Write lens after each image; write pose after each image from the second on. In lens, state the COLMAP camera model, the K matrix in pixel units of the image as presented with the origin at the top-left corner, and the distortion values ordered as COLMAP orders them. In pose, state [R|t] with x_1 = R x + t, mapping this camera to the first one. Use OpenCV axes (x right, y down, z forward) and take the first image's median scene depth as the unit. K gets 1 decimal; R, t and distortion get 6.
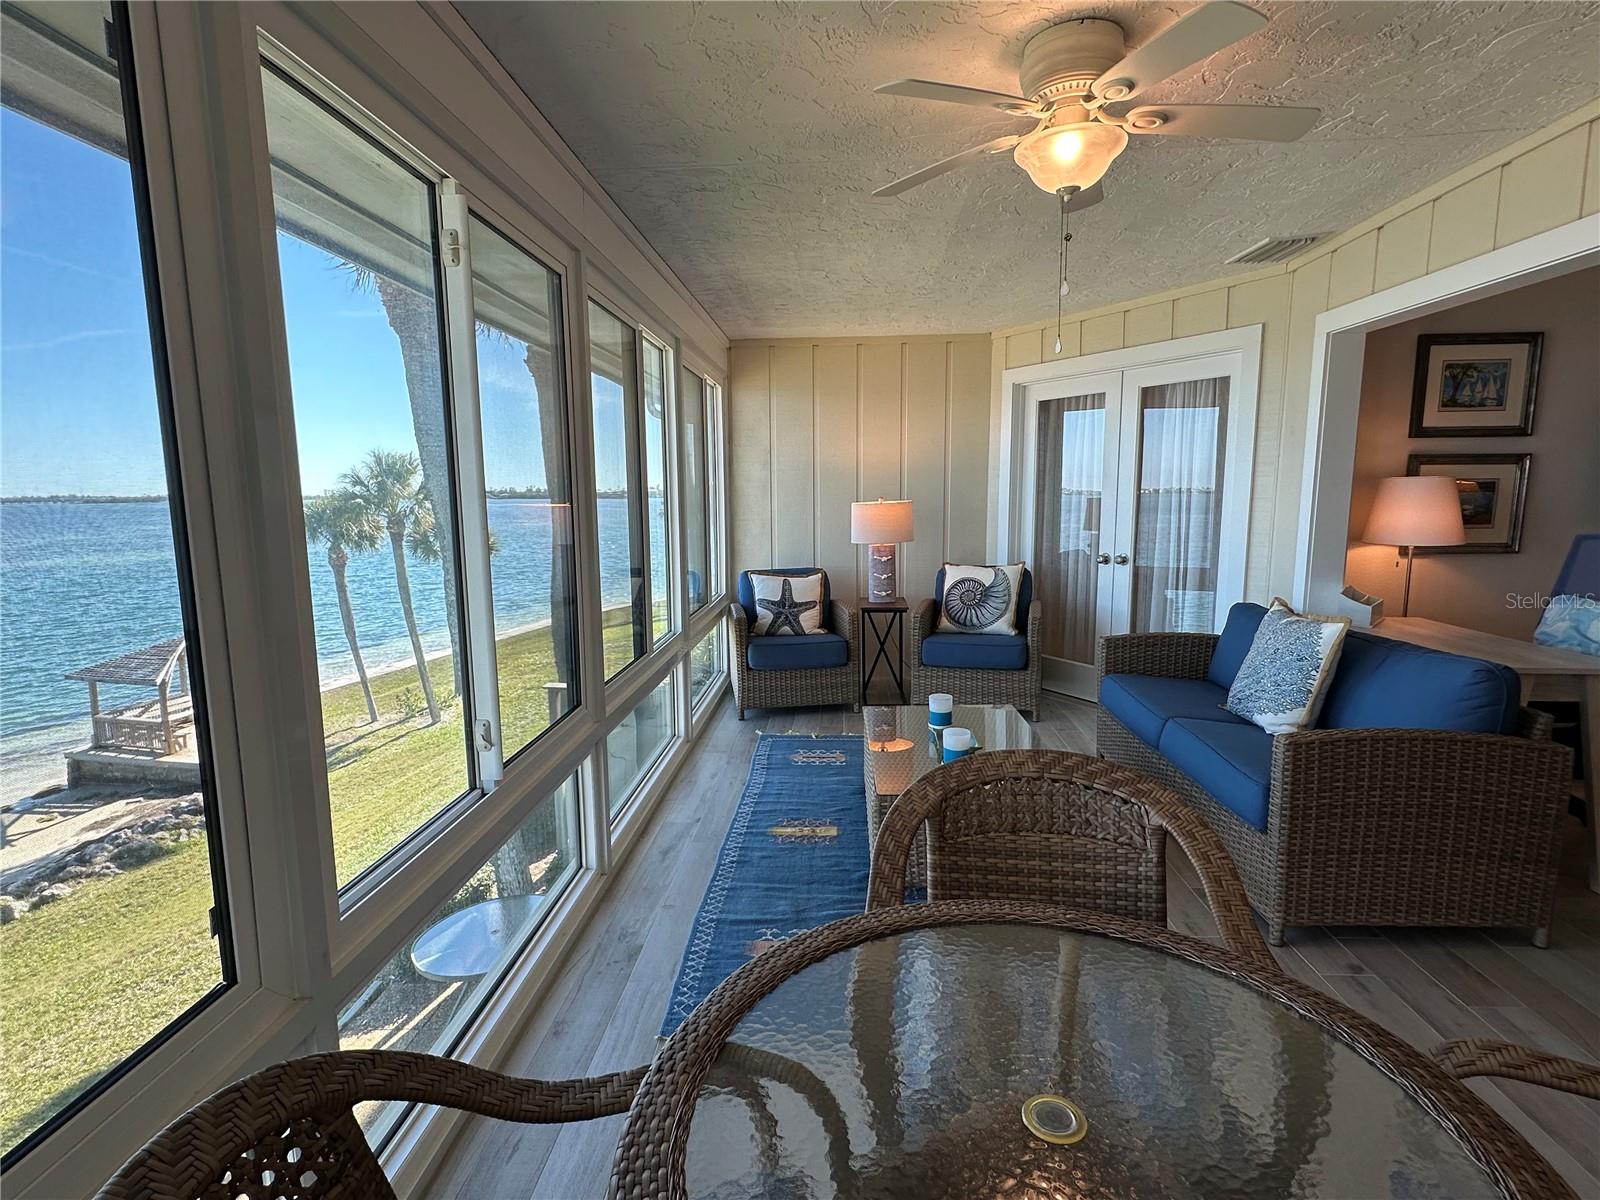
lens RADIAL K [[793.7, 0, 797.1], [0, 793.7, 598.9], [0, 0, 1]] dist [0.000241, -0.000590]
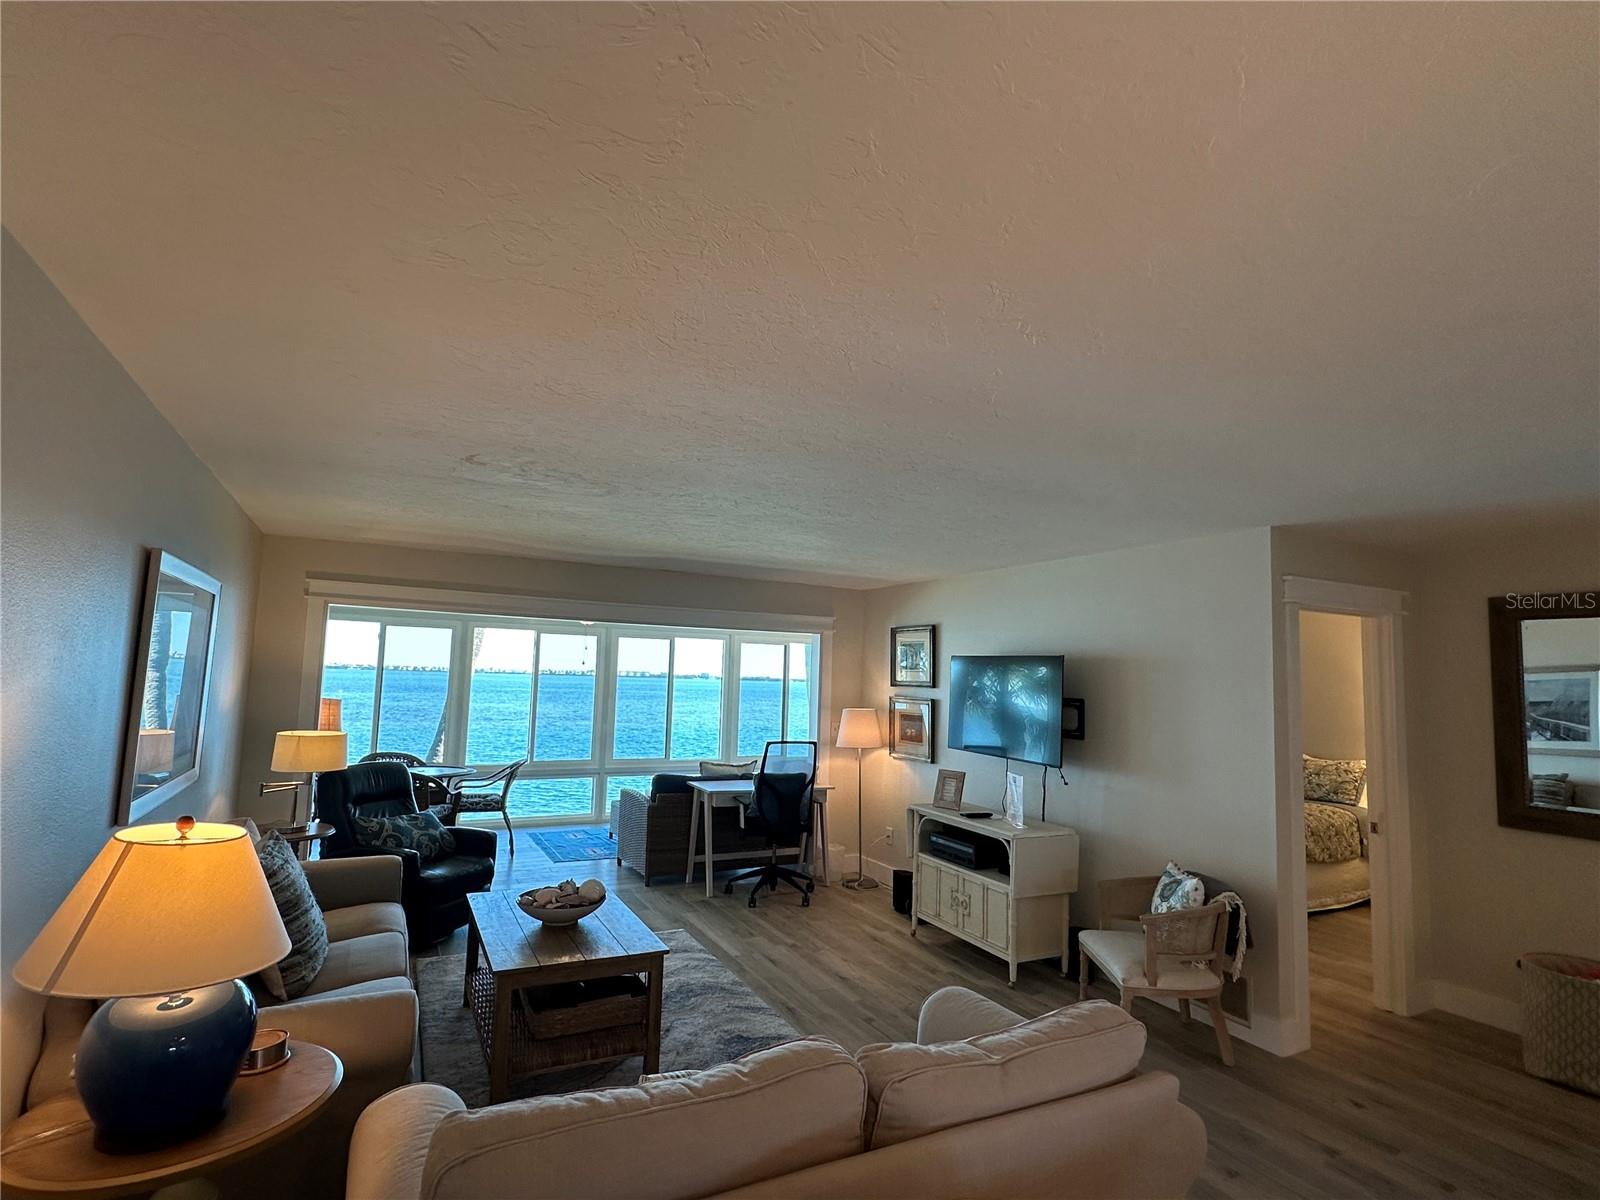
lens RADIAL K [[793.7, 0, 795.4], [0, 793.7, 602.8], [0, 0, 1]] dist [0.000241, -0.000590]
pose [[0.519012, -0.054844, -0.853006, 2.153829], [-0.151598, 0.976213, -0.155006, -0.085853], [0.841216, 0.209764, 0.498352, -0.050557]]
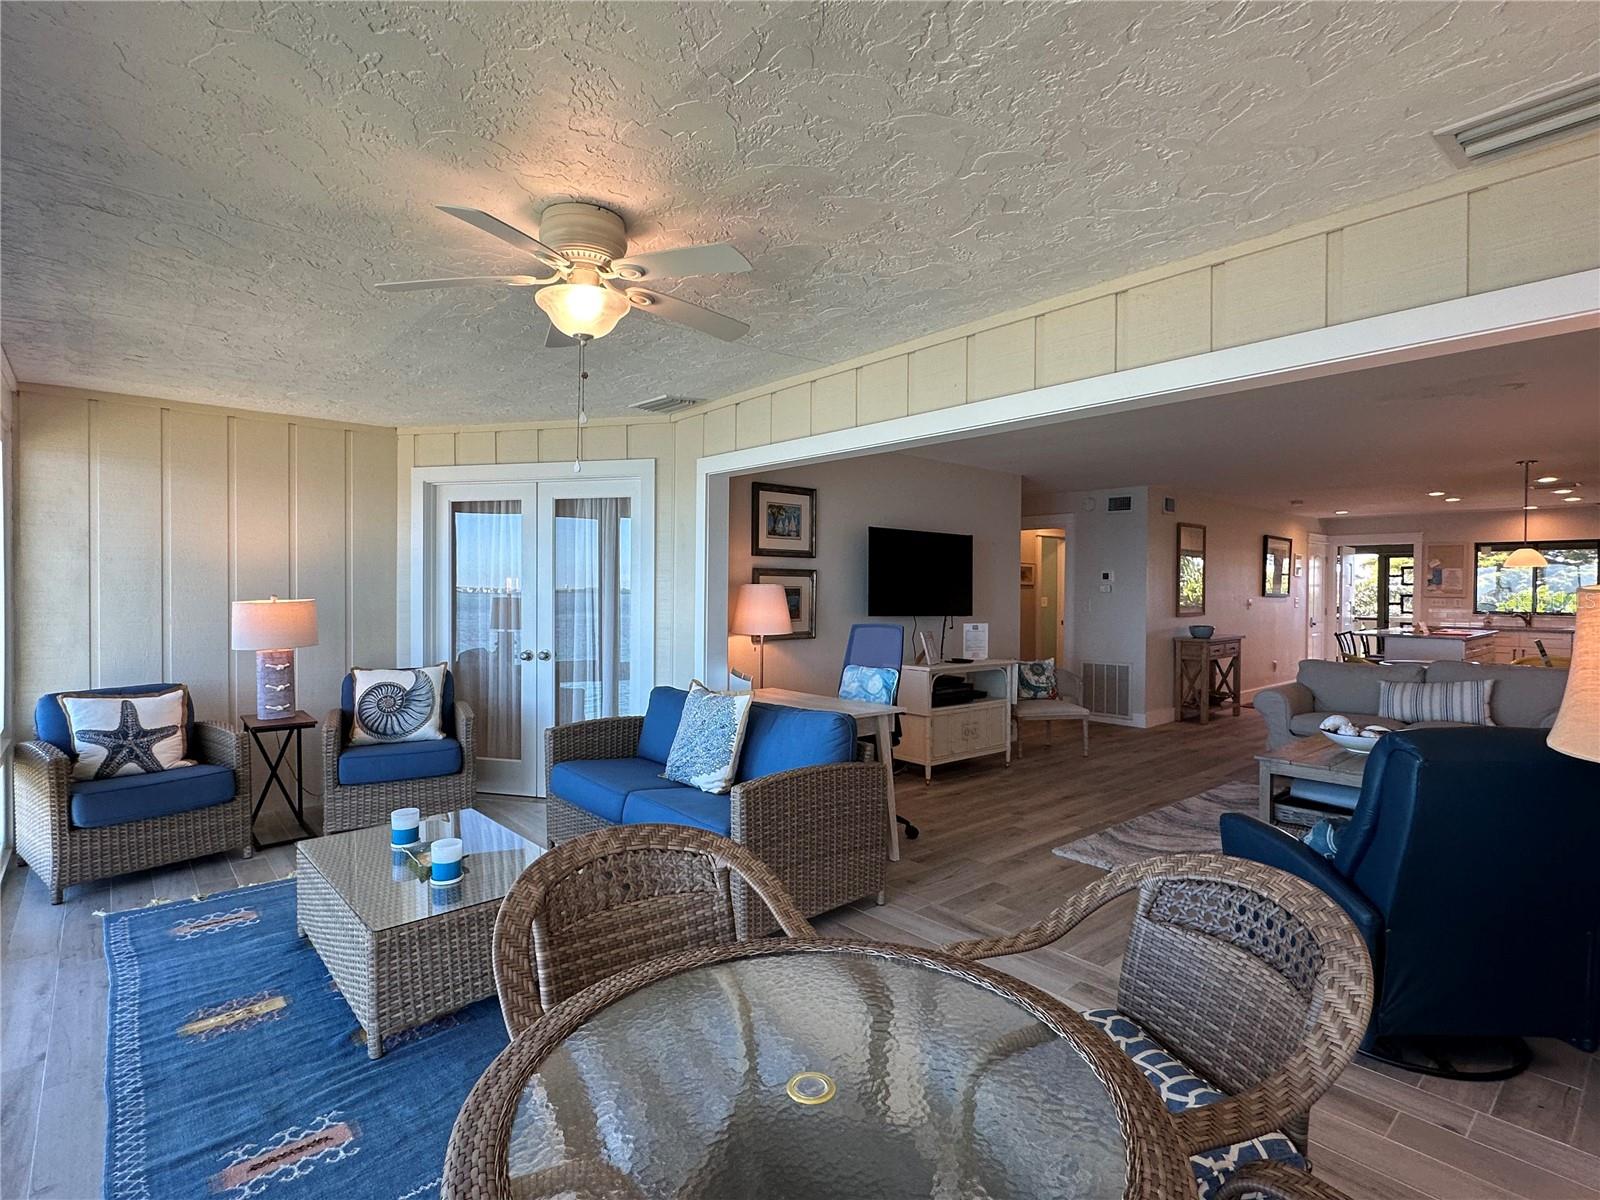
lens RADIAL K [[793.7, 0, 791.0], [0, 793.7, 600.0], [0, 0, 1]] dist [0.000241, -0.000590]
pose [[0.712721, 0.004548, 0.701433, -0.131888], [0.081132, 0.992733, -0.088873, -0.002301], [-0.696740, 0.120250, 0.707172, 0.006806]]
